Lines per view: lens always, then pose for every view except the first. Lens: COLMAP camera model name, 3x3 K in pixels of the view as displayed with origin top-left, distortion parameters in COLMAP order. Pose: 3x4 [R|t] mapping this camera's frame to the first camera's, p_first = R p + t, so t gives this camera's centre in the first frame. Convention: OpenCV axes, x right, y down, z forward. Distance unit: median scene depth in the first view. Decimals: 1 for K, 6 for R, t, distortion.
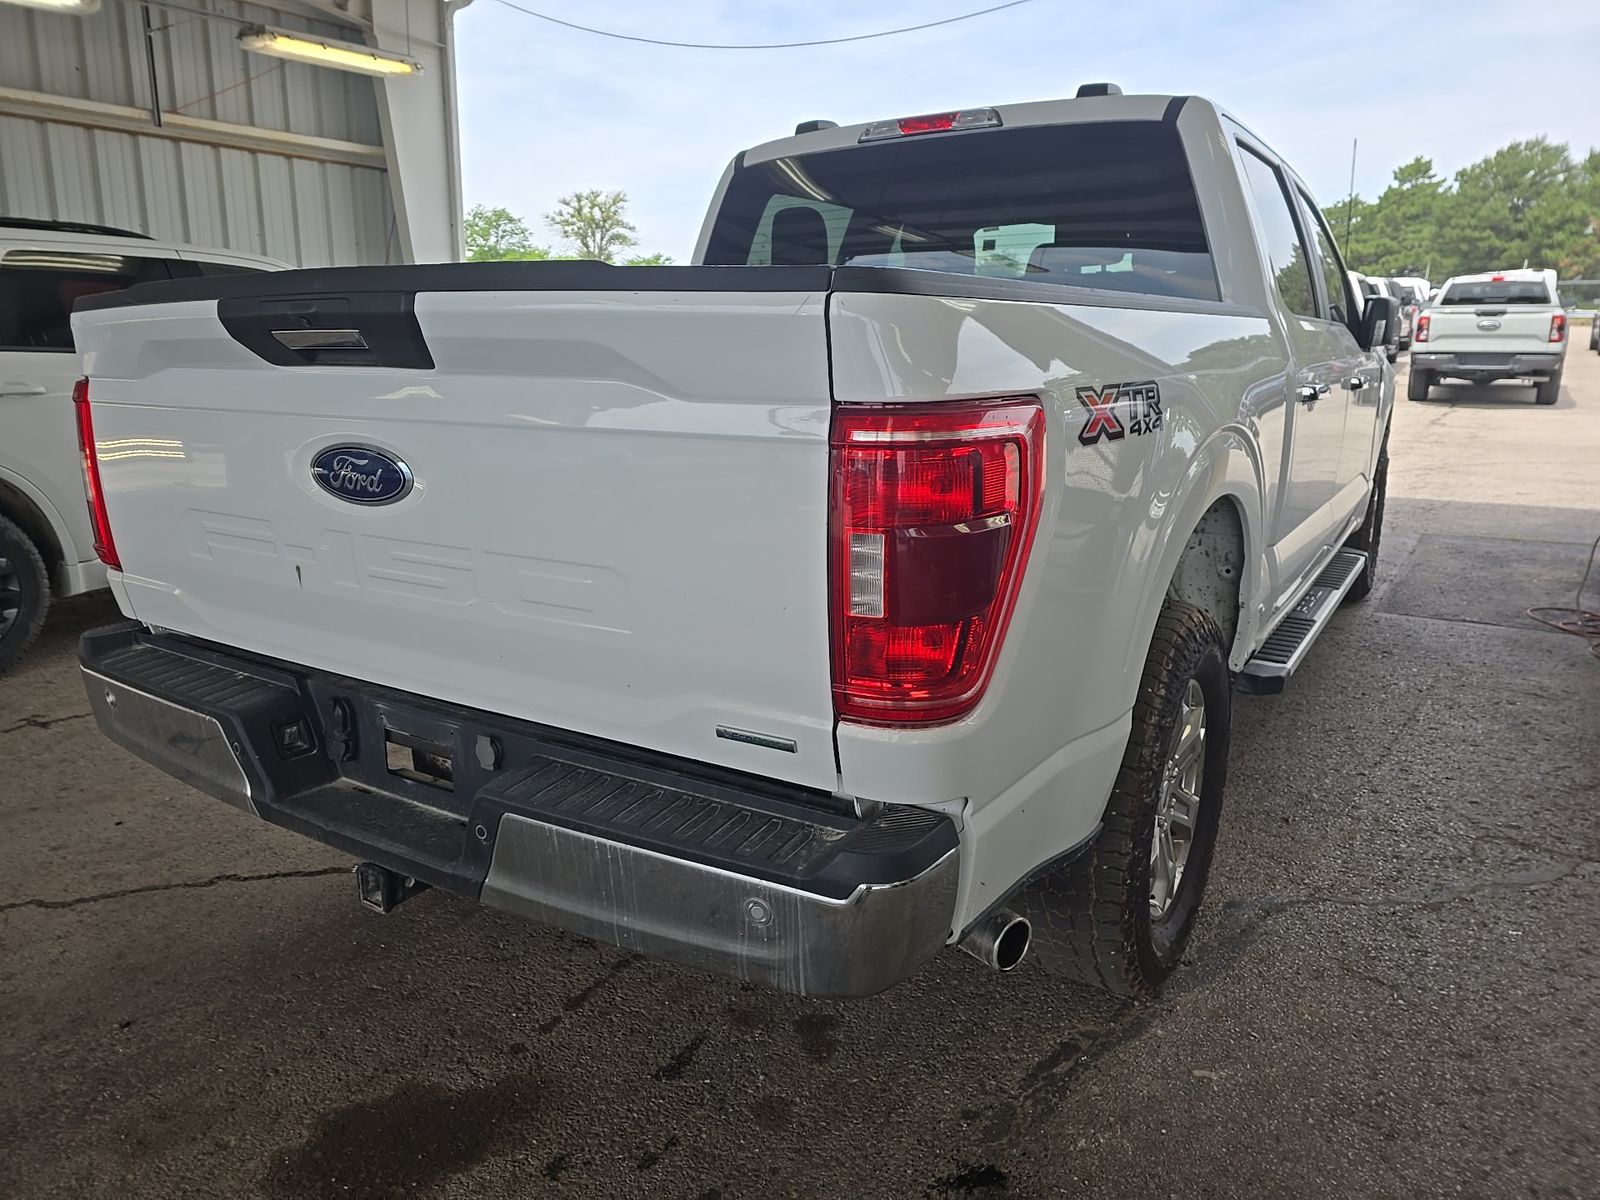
lens RADIAL K [[1083.2, 0, 791.1], [0, 1083.2, 602.4], [0, 0, 1]] dist [0.071581, -0.075489]
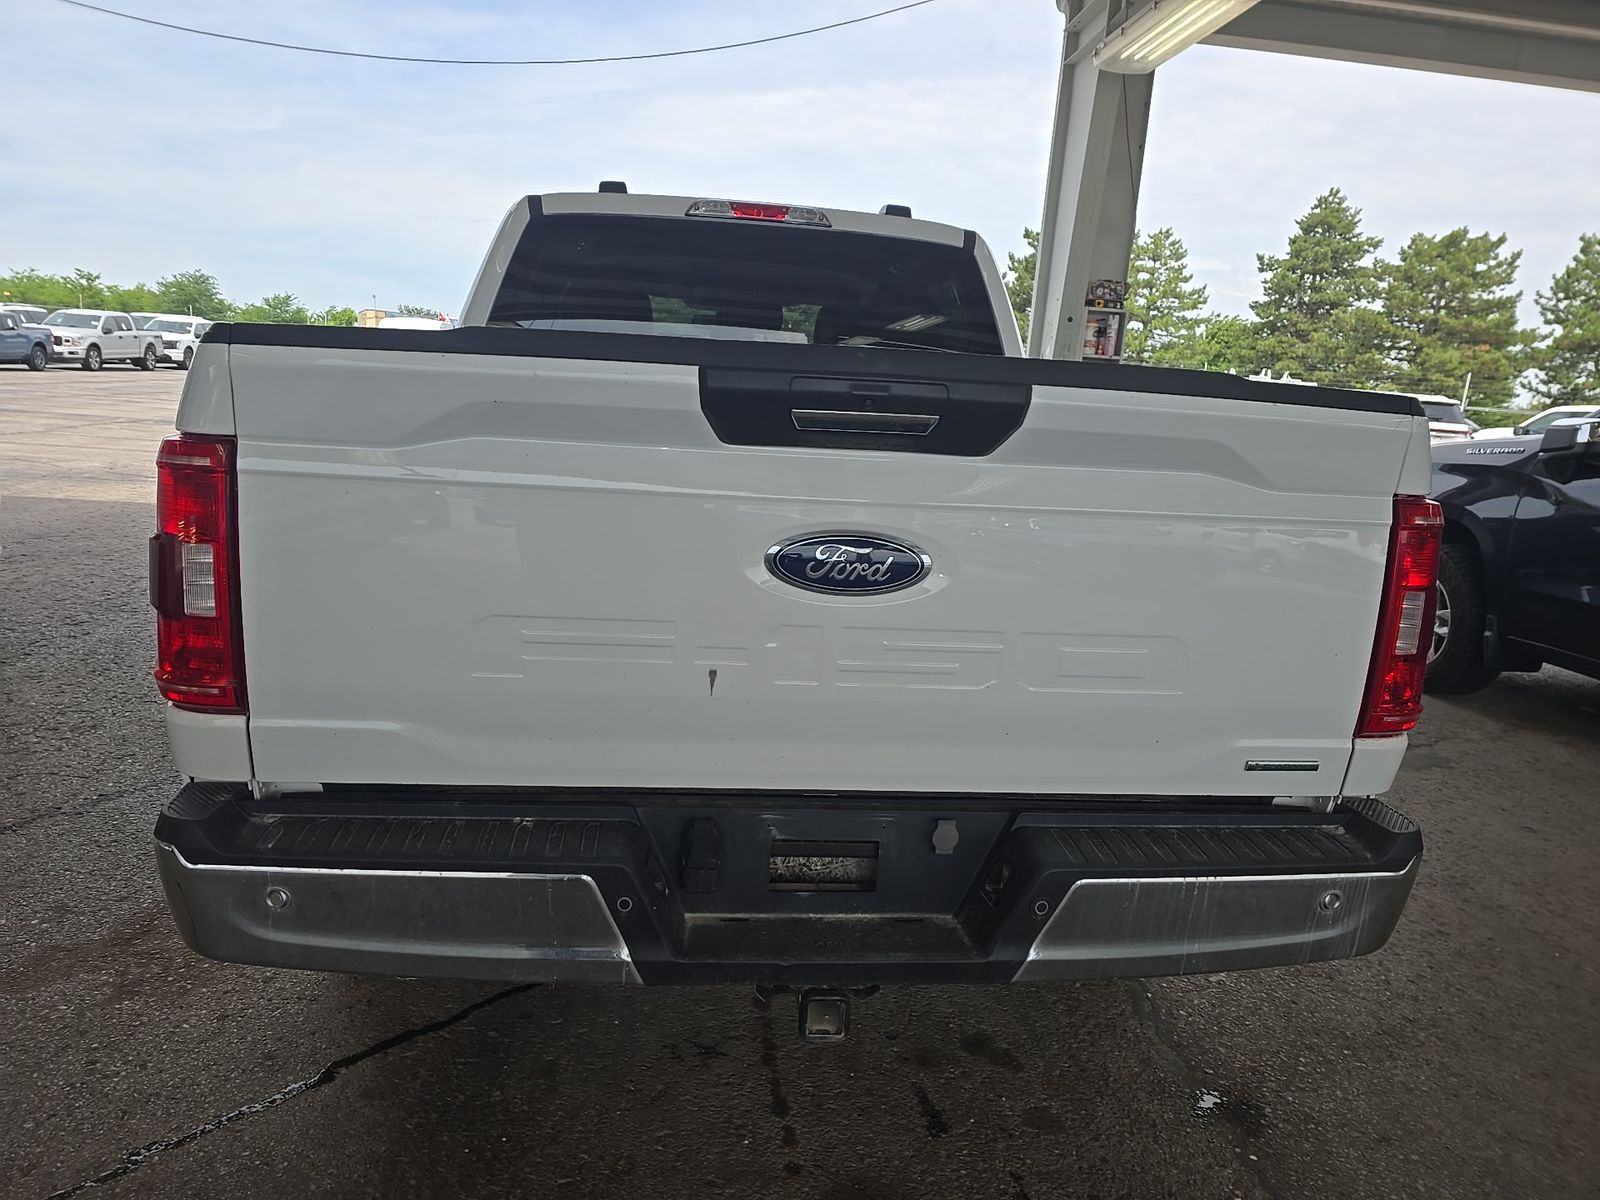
lens RADIAL K [[1083.2, 0, 791.1], [0, 1083.2, 602.4], [0, 0, 1]] dist [0.071581, -0.075489]
pose [[0.767514, -0.065285, 0.637700, -0.942492], [0.088789, 0.996038, -0.004894, -0.076865], [-0.634854, 0.060377, 0.770270, 0.296810]]
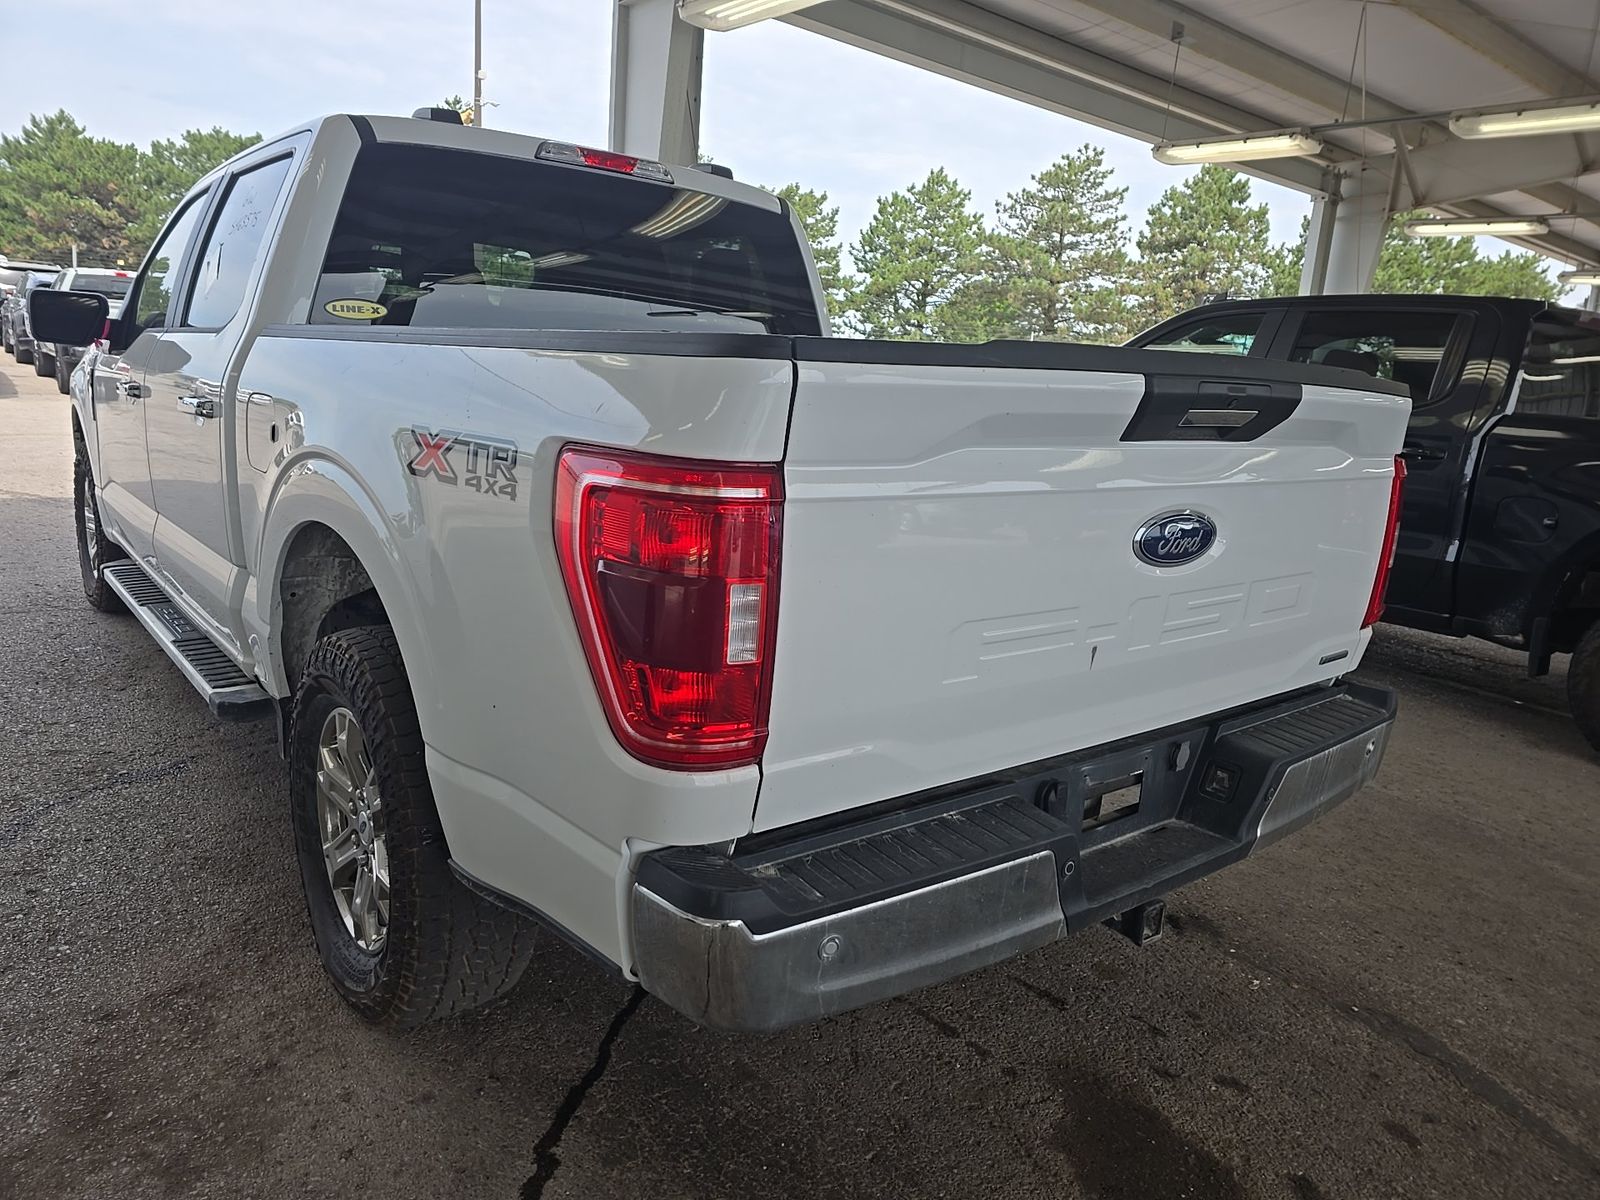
lens RADIAL K [[1083.2, 0, 791.1], [0, 1083.2, 602.4], [0, 0, 1]] dist [0.071581, -0.075489]
pose [[0.307849, -0.175507, 0.935108, -1.413057], [0.161844, 0.978175, 0.130310, -0.237459], [-0.937569, 0.111226, 0.329535, 0.928339]]
